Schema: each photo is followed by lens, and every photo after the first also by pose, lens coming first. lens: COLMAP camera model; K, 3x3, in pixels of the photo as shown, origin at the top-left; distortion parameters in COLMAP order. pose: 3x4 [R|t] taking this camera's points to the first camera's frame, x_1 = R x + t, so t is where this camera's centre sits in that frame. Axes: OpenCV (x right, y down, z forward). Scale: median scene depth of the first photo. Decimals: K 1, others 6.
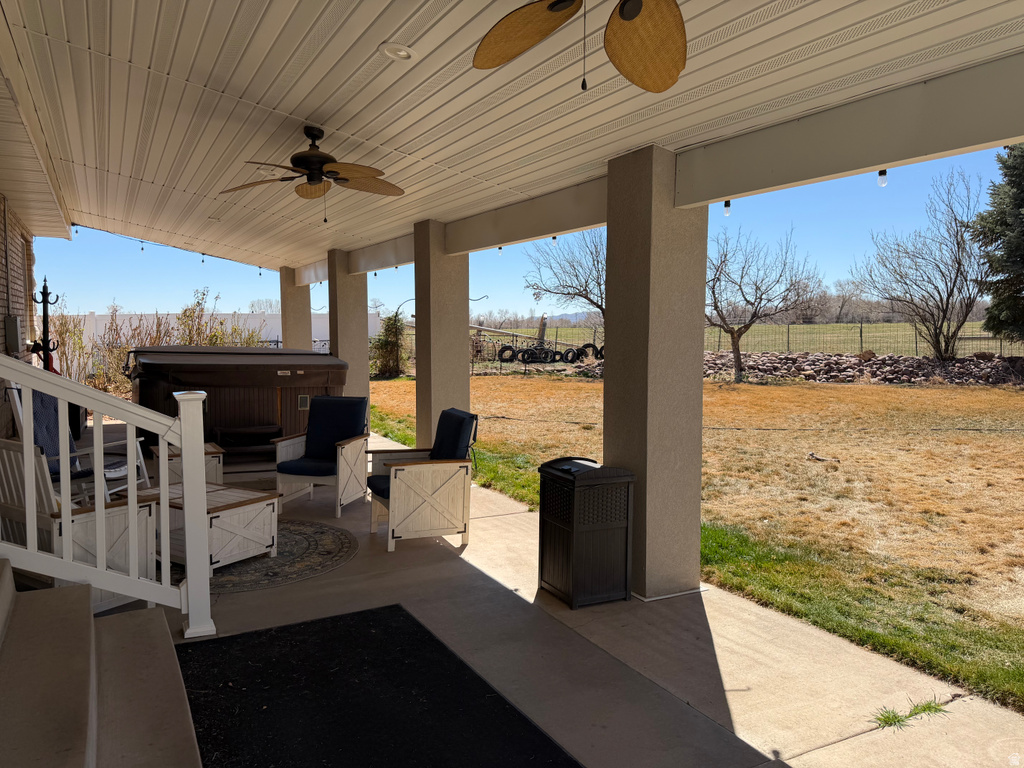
lens RADIAL K [[723.0, 0, 513.9], [0, 723.0, 379.9], [0, 0, 1]] dist [0.059292, -0.064856]
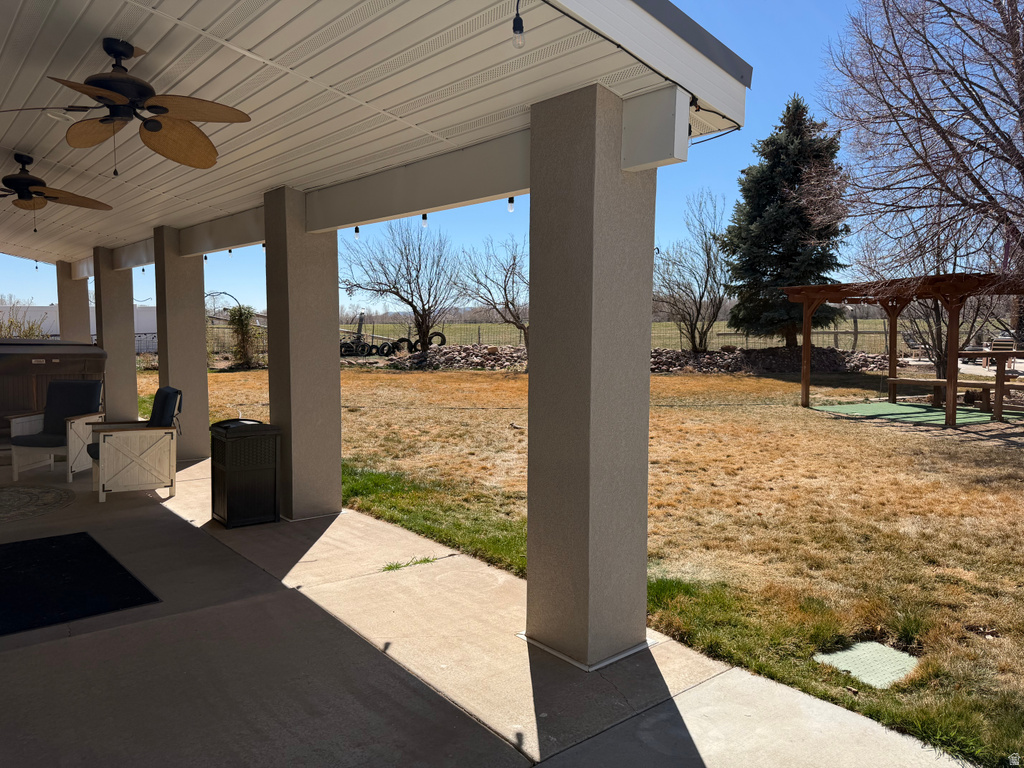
lens RADIAL K [[723.0, 0, 521.4], [0, 723.0, 392.4], [0, 0, 1]] dist [0.059292, -0.064856]
pose [[0.979571, -0.013838, 0.200622, 0.139306], [0.009375, 0.999687, 0.023179, 0.014808], [-0.200880, -0.020825, 0.979395, -0.173174]]
